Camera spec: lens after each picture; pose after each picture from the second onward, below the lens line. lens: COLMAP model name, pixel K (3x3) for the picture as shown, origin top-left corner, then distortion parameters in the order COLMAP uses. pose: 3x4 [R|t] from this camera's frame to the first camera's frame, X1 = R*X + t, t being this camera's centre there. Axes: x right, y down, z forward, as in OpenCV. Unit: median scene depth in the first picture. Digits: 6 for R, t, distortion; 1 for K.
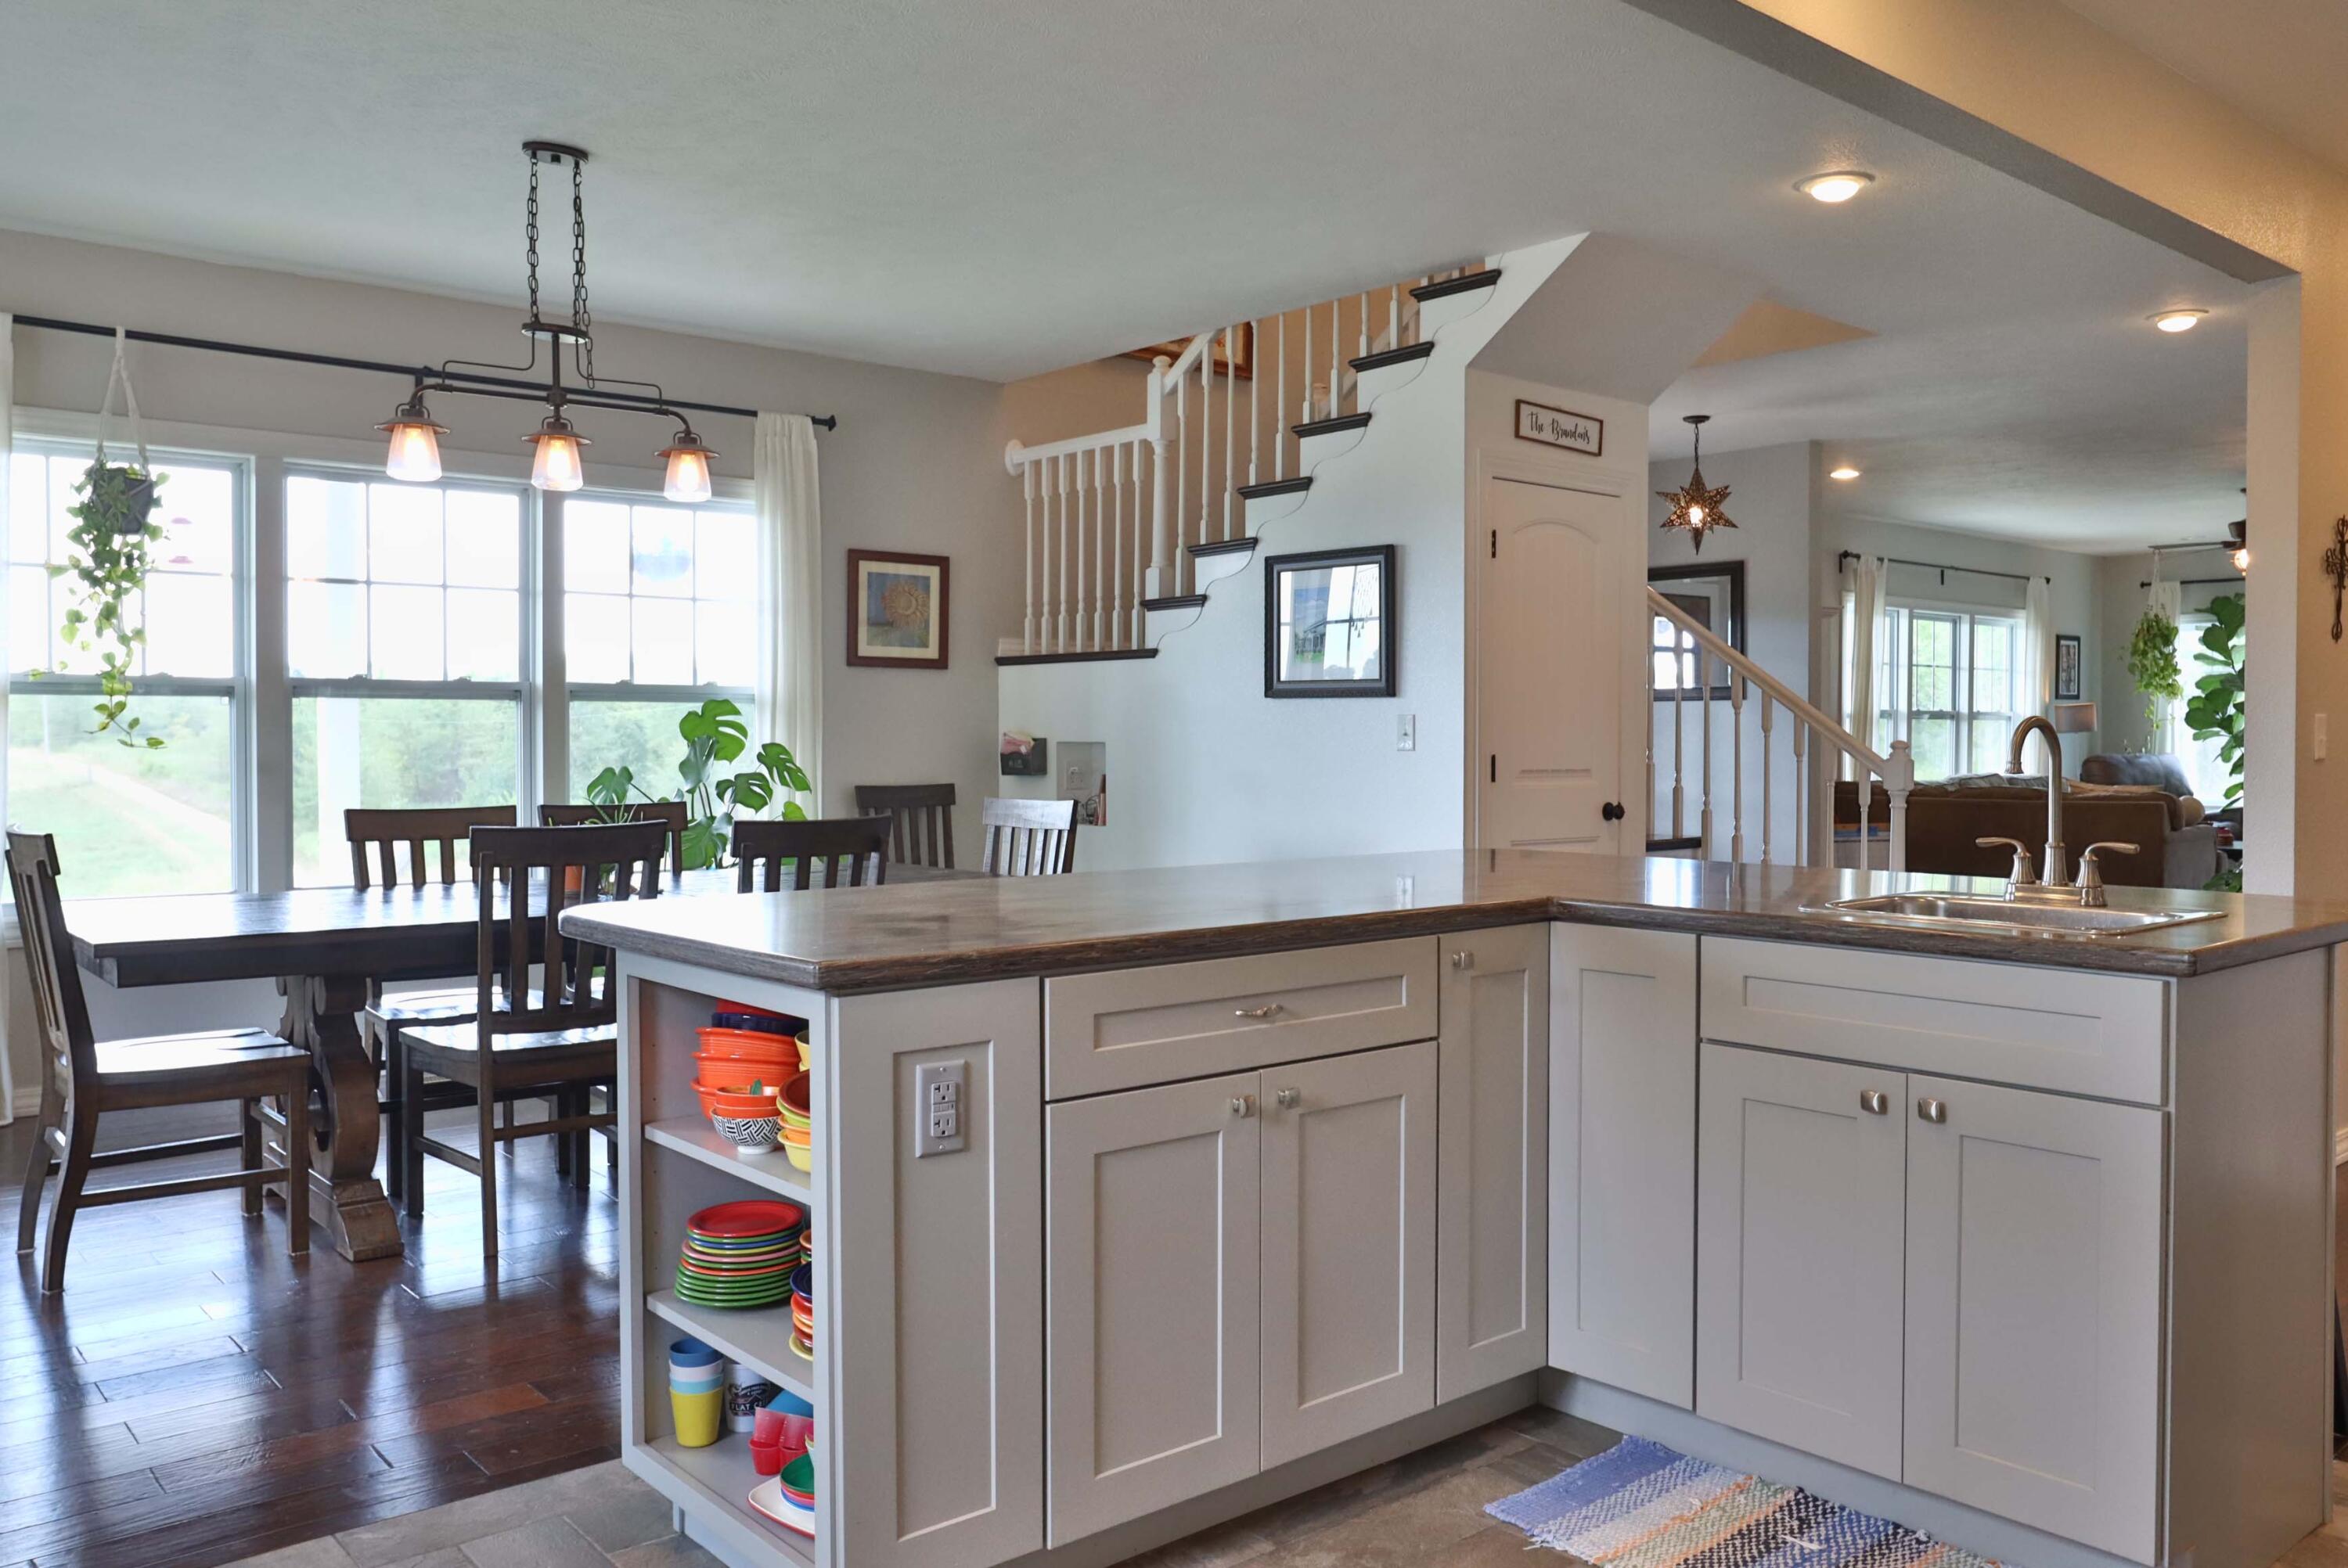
lens RADIAL K [[1789.7, 0, 1172.6], [0, 1789.7, 785.1], [0, 0, 1]] dist [0.005242, 0.001227]
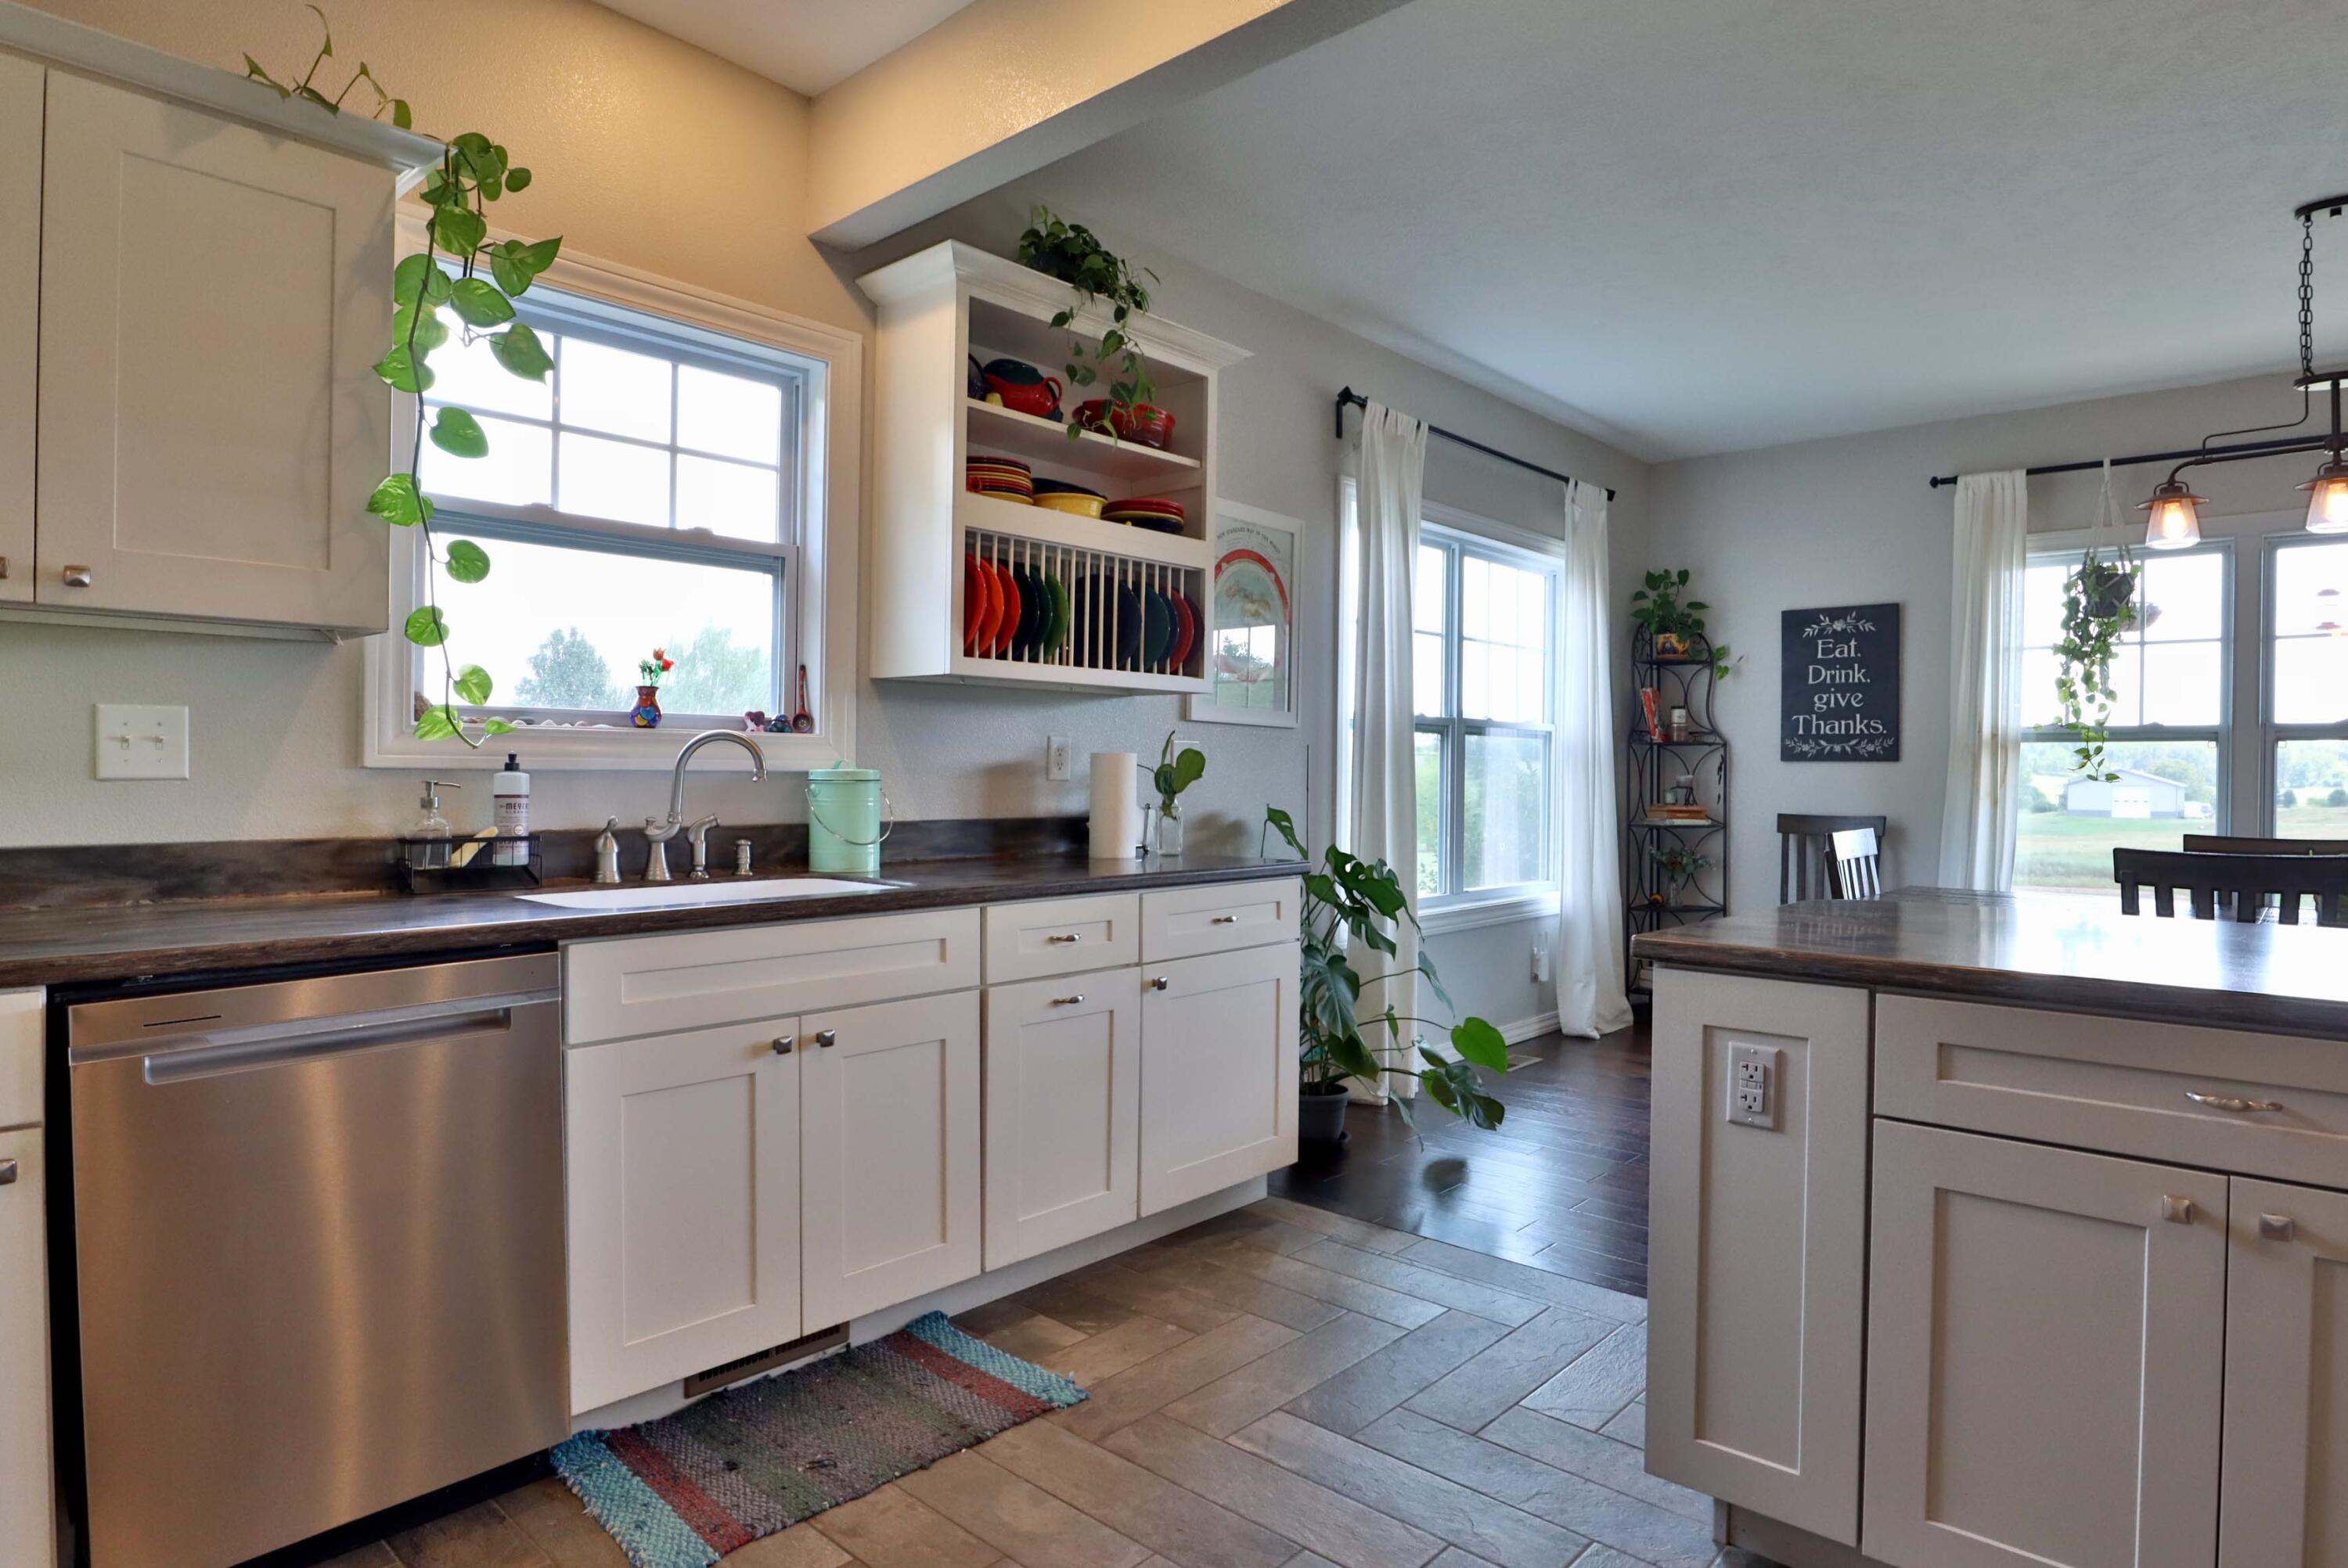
lens RADIAL K [[1321.7, 0, 1175.9], [0, 1321.7, 777.7], [0, 0, 1]] dist [-0.001809, -0.000292]
pose [[0.129996, 0.005973, -0.991497, 0.324758], [-0.034487, 0.999404, 0.001499, -0.002664], [0.990915, 0.033999, 0.130124, 0.253626]]
